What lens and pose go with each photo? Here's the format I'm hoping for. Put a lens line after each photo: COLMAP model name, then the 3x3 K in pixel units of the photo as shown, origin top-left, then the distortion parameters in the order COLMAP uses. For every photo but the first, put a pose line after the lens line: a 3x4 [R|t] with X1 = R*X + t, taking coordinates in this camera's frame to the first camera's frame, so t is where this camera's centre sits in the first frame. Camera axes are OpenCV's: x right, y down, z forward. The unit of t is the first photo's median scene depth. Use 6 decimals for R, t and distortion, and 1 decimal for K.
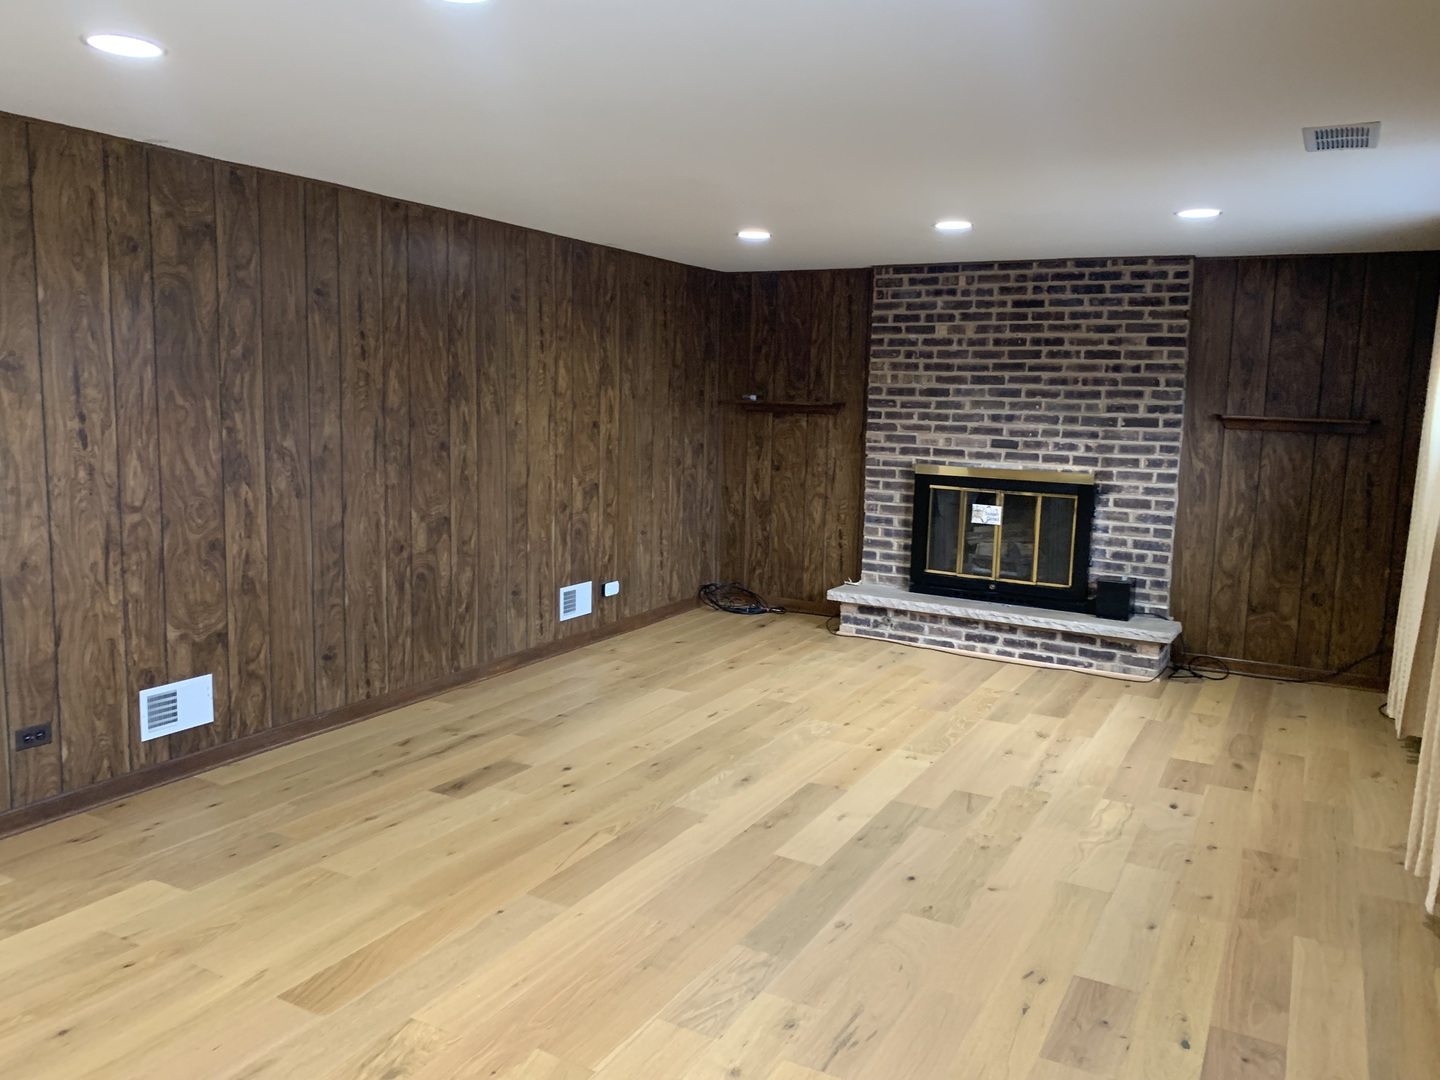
lens RADIAL K [[1096.3, 0, 696.6], [0, 1096.3, 537.5], [0, 0, 1]] dist [0.026789, -0.024658]
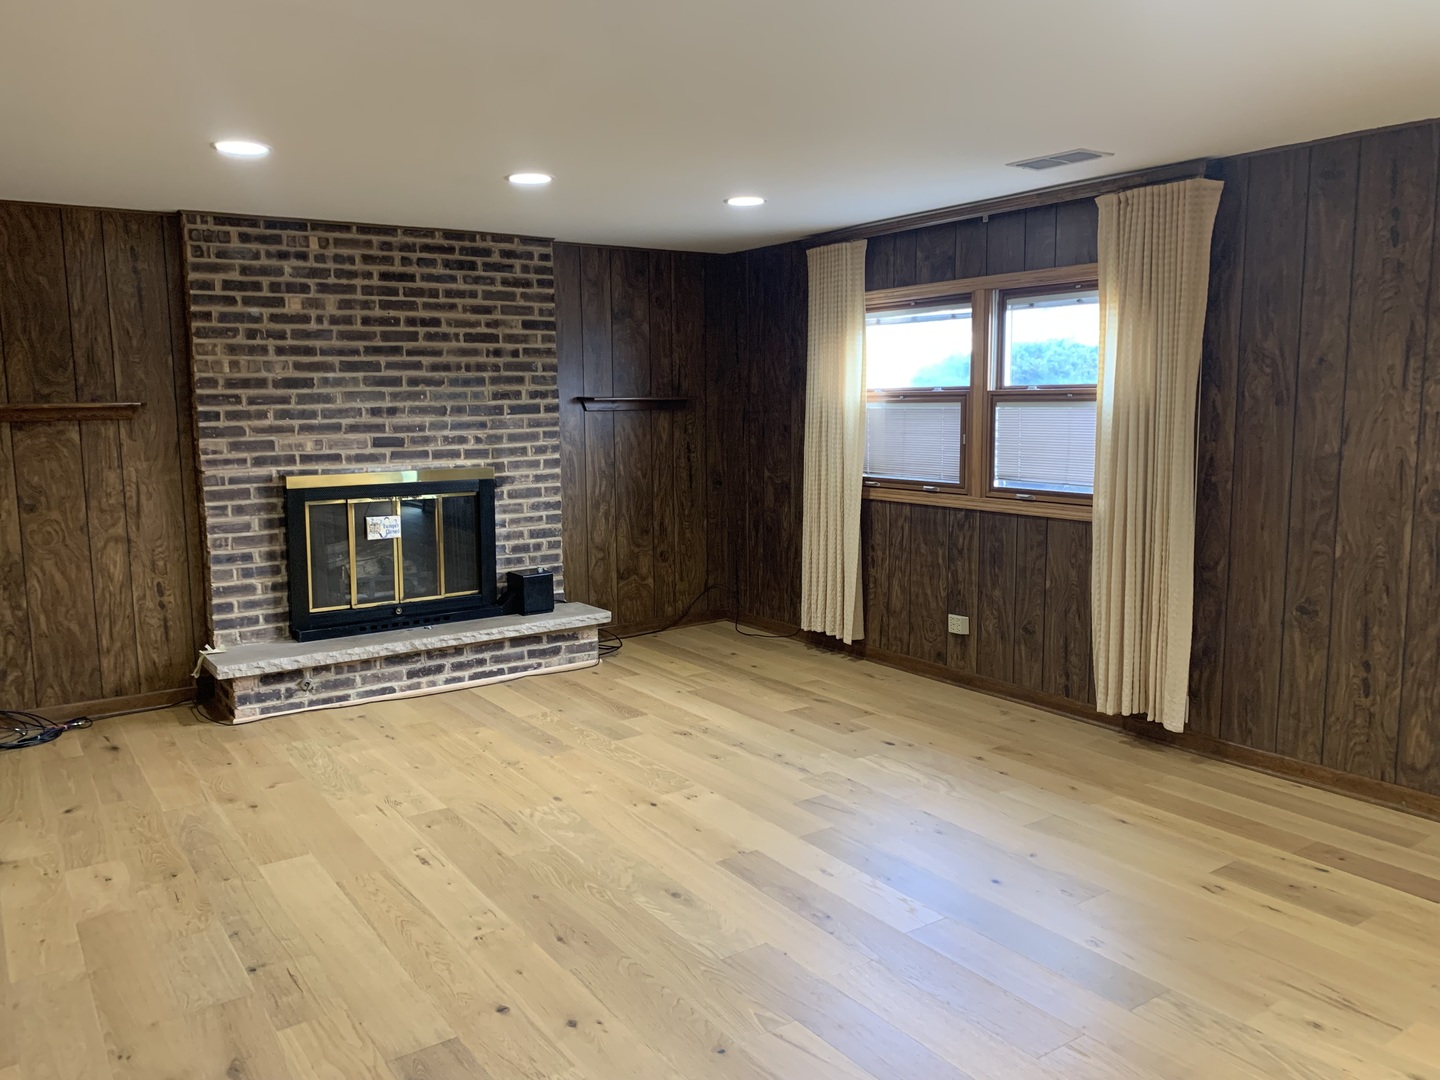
lens RADIAL K [[1096.3, 0, 696.6], [0, 1096.3, 537.5], [0, 0, 1]] dist [0.026789, -0.024658]
pose [[0.429166, -0.147928, 0.891030, -0.399468], [0.145854, 0.984900, 0.093261, -0.059522], [-0.891372, 0.089936, 0.444261, 0.437656]]
